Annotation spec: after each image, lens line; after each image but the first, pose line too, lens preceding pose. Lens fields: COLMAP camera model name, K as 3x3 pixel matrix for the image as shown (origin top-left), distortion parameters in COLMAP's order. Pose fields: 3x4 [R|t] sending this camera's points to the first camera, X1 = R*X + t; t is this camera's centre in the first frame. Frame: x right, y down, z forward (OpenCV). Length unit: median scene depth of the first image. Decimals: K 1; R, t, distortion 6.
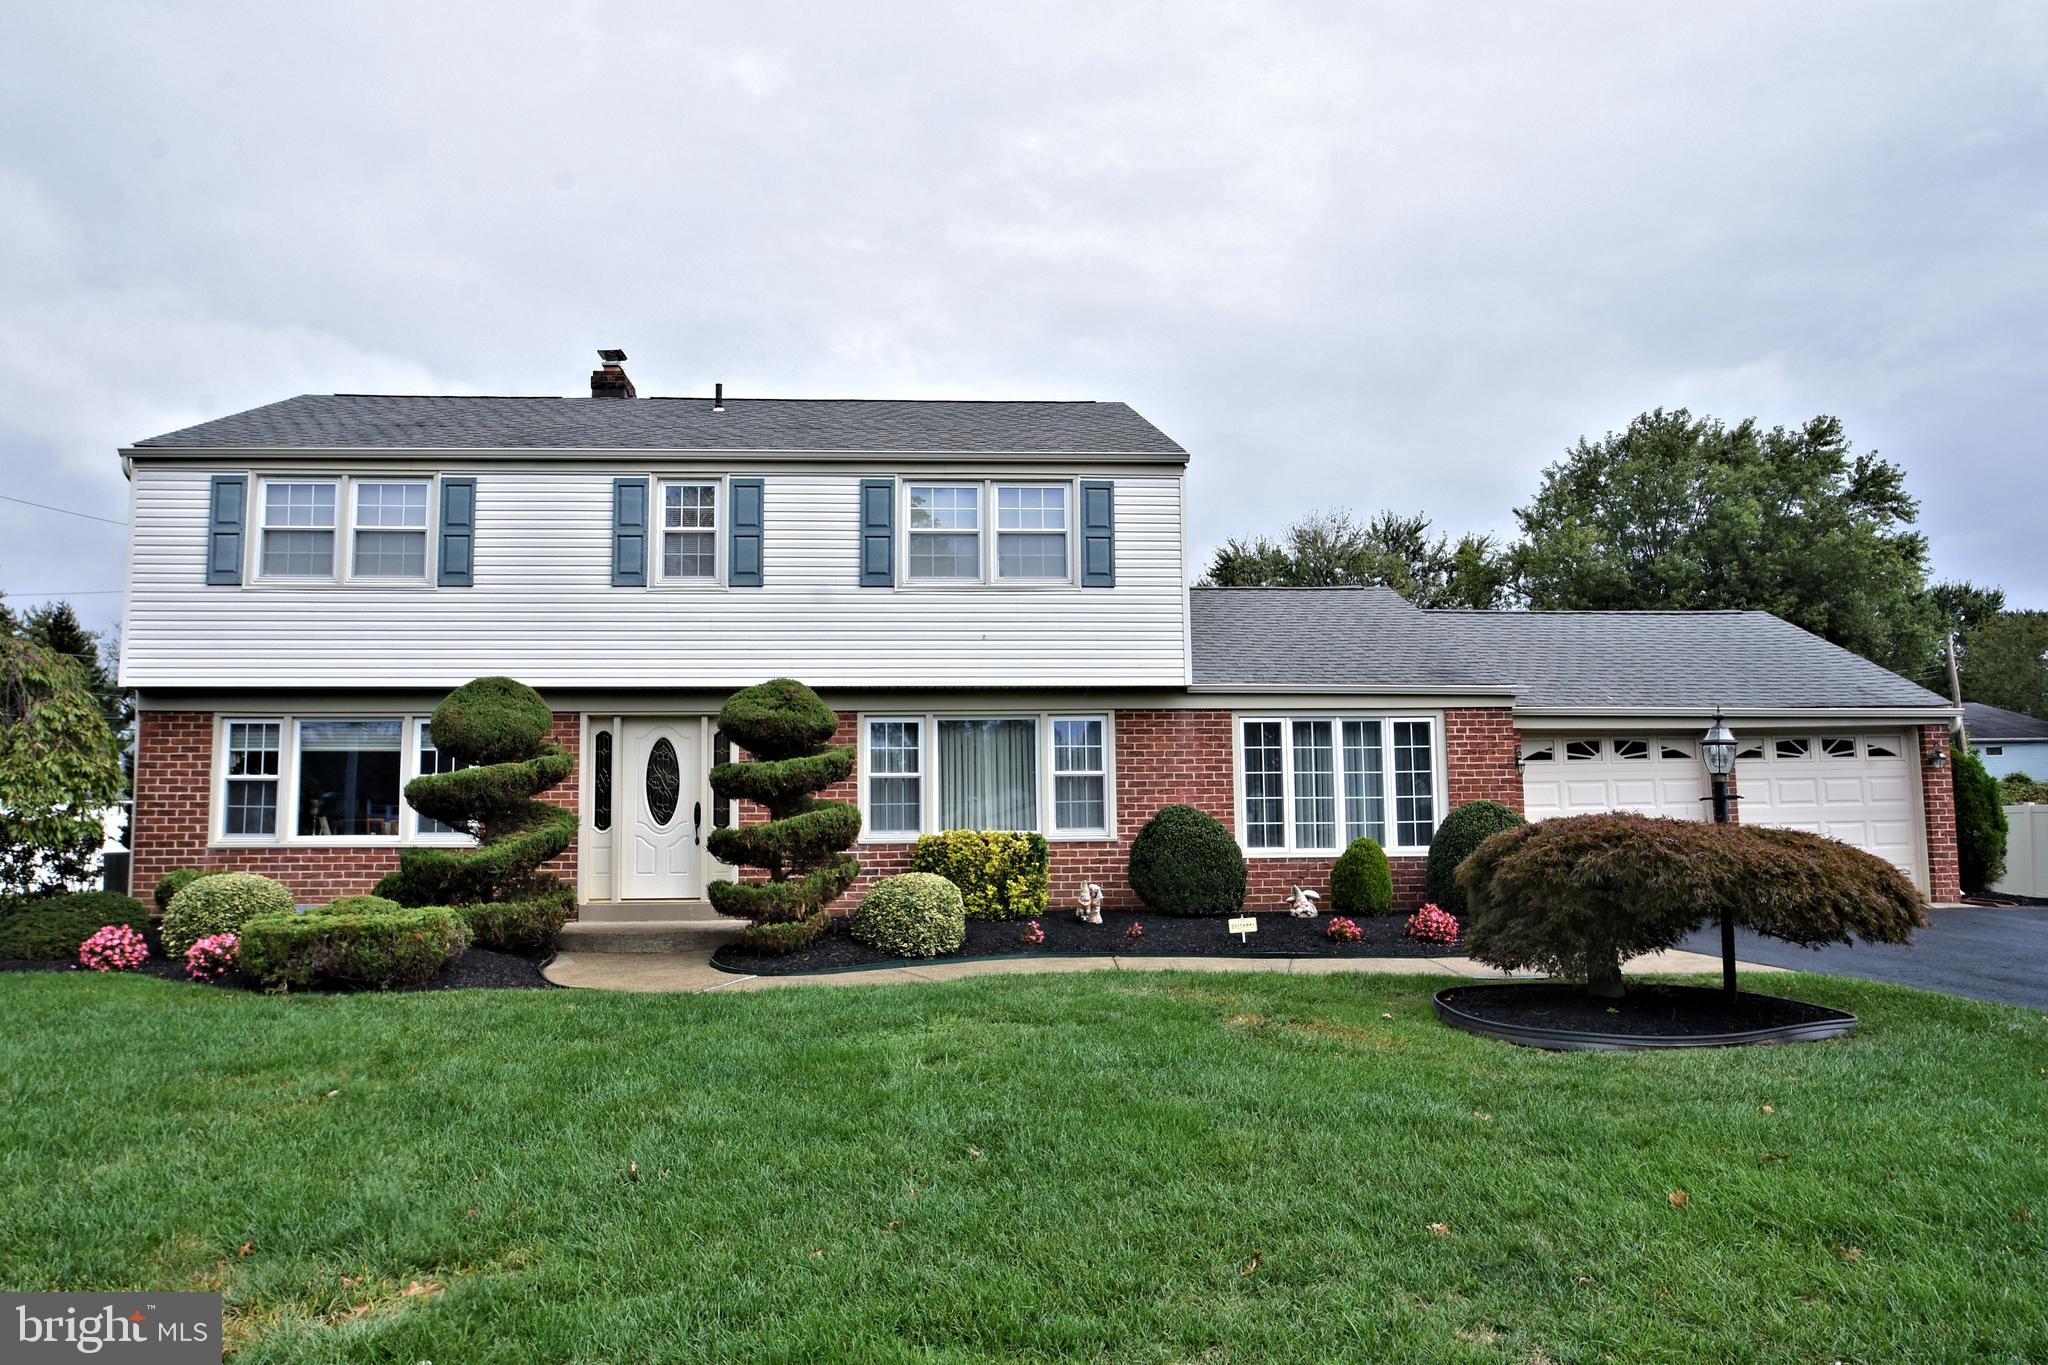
lens RADIAL K [[1231.8, 0, 1030.3], [0, 1231.8, 691.1], [0, 0, 1]] dist [-0.039240, -0.002669]
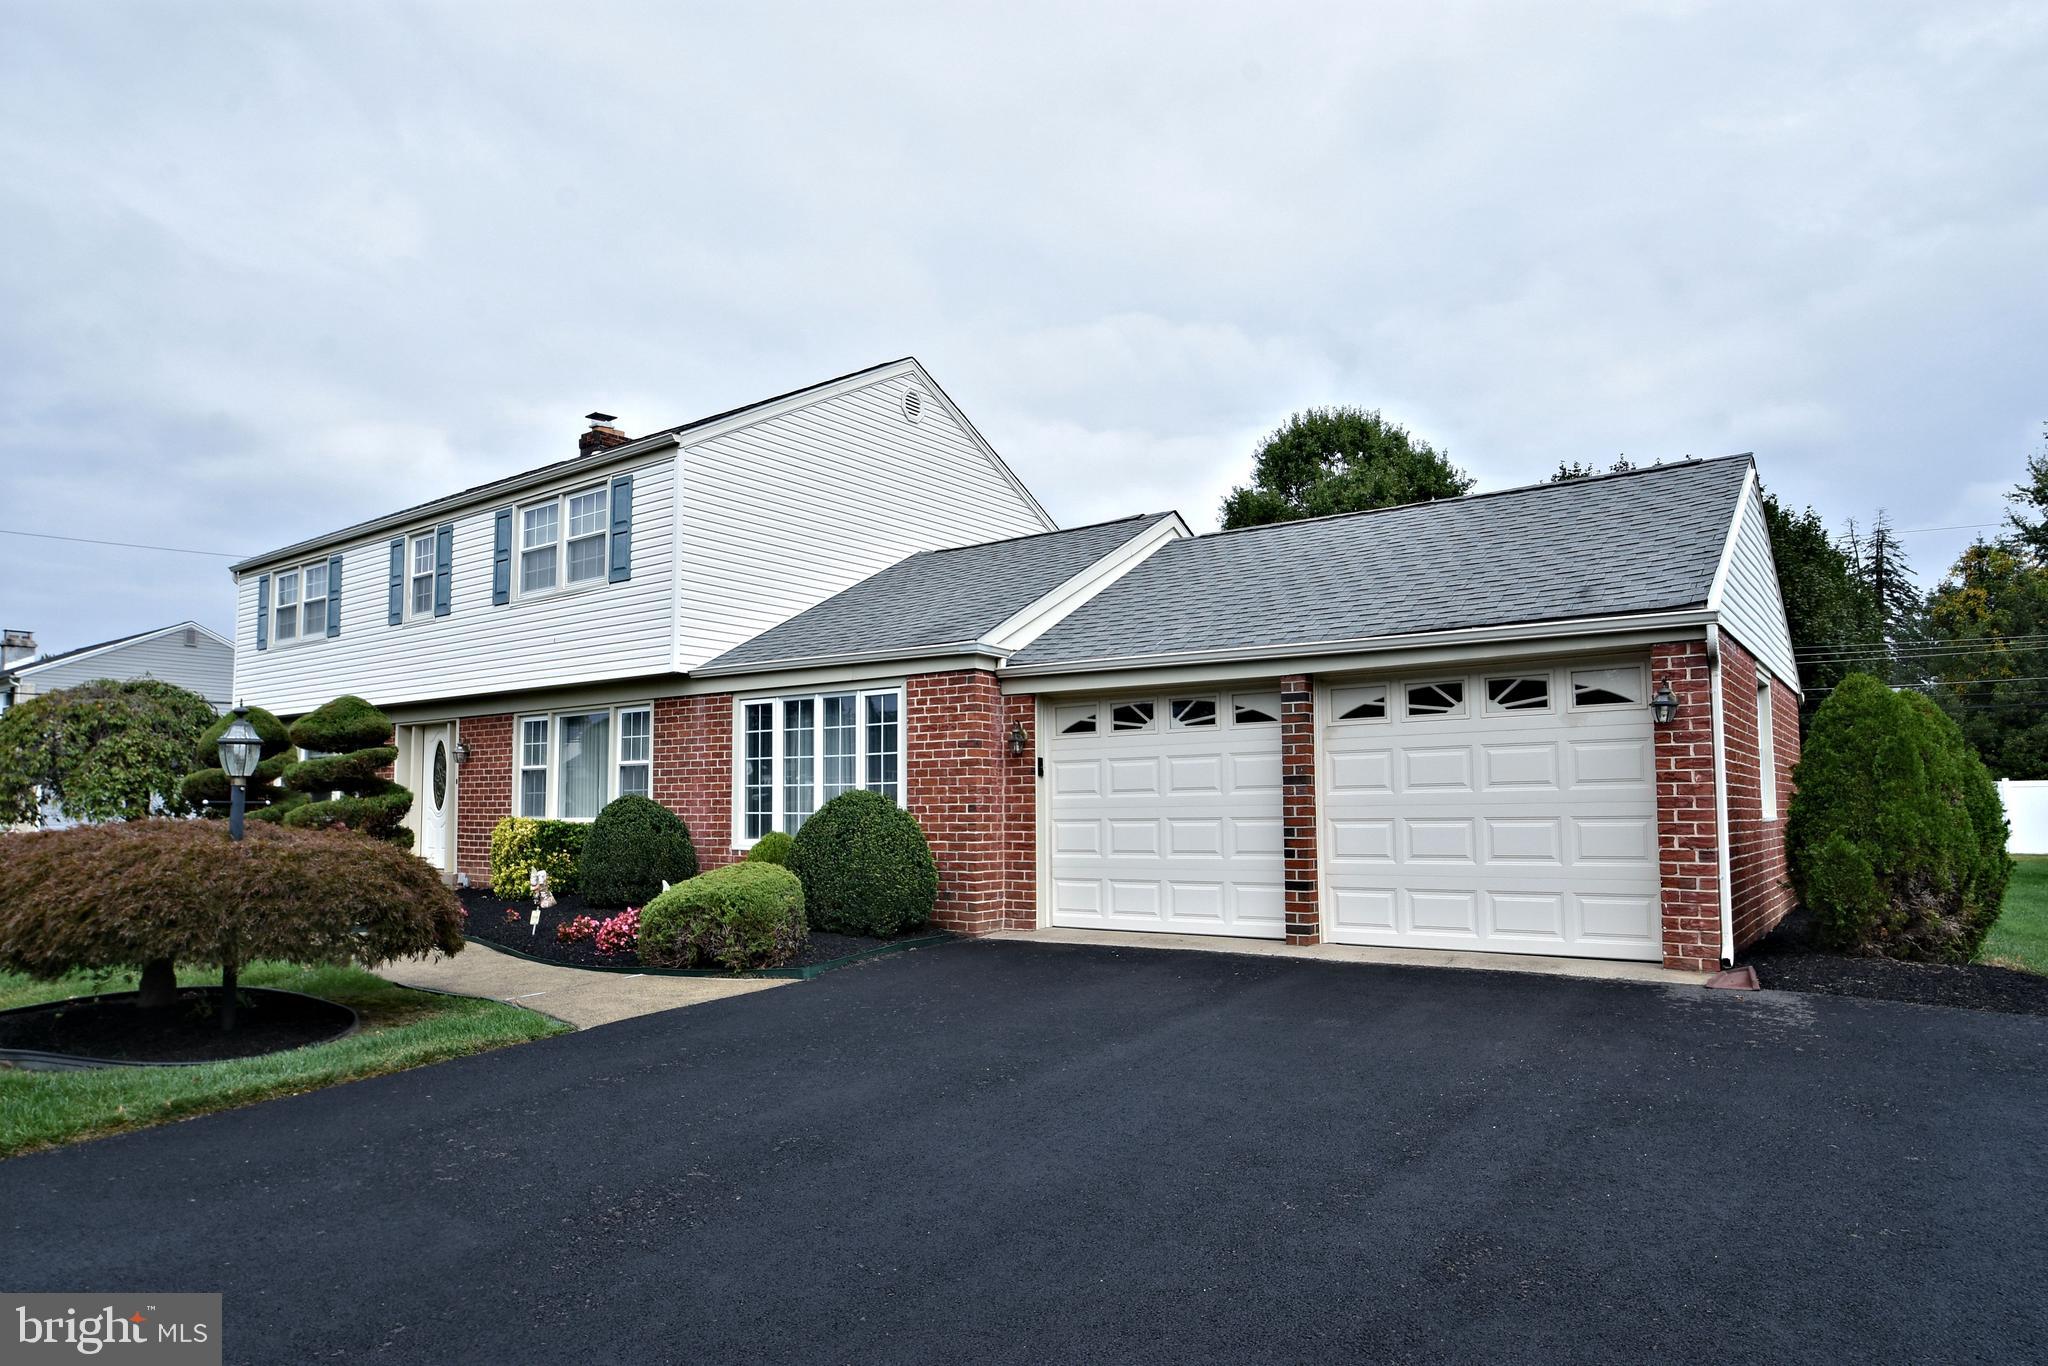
lens RADIAL K [[1231.8, 0, 1026.7], [0, 1231.8, 671.0], [0, 0, 1]] dist [-0.039240, -0.002669]
pose [[0.760500, -0.064430, -0.646133, 0.945980], [0.081534, 0.996665, -0.003418, 0.020112], [0.644198, -0.050082, 0.763217, 0.422273]]
